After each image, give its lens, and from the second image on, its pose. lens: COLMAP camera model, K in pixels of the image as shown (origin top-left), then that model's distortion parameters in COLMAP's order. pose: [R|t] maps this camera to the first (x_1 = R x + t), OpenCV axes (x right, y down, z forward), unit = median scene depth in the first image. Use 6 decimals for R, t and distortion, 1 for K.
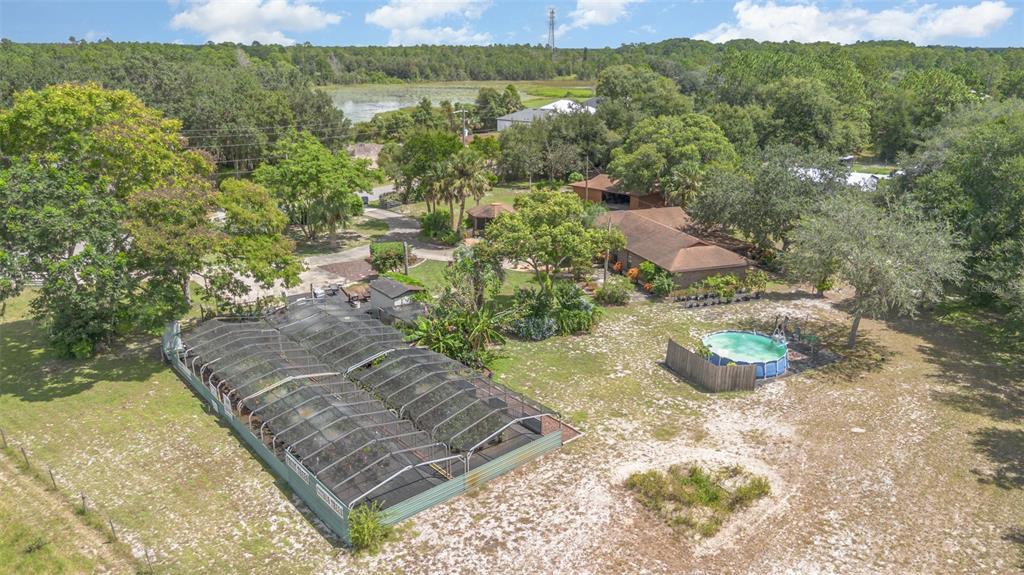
lens RADIAL K [[711.0, 0, 512.7], [0, 711.0, 286.1], [0, 0, 1]] dist [0.006587, 0.000809]
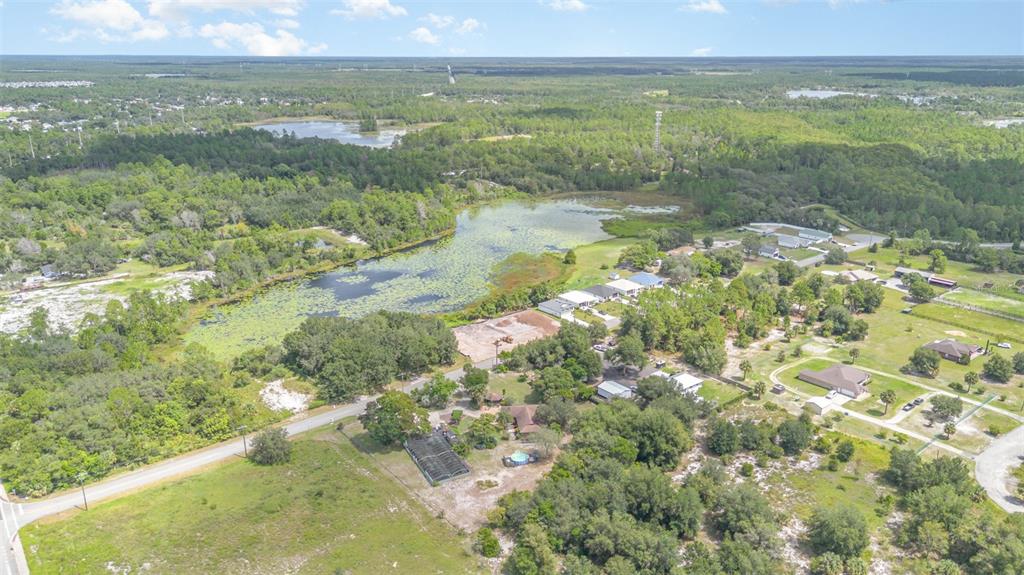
lens RADIAL K [[711.0, 0, 510.9], [0, 711.0, 288.0], [0, 0, 1]] dist [0.006587, 0.000809]
pose [[0.975184, 0.056082, -0.214177, 1.407057], [-0.056311, 0.998401, 0.005038, -1.221978], [0.214117, 0.007148, 0.976782, -4.199632]]
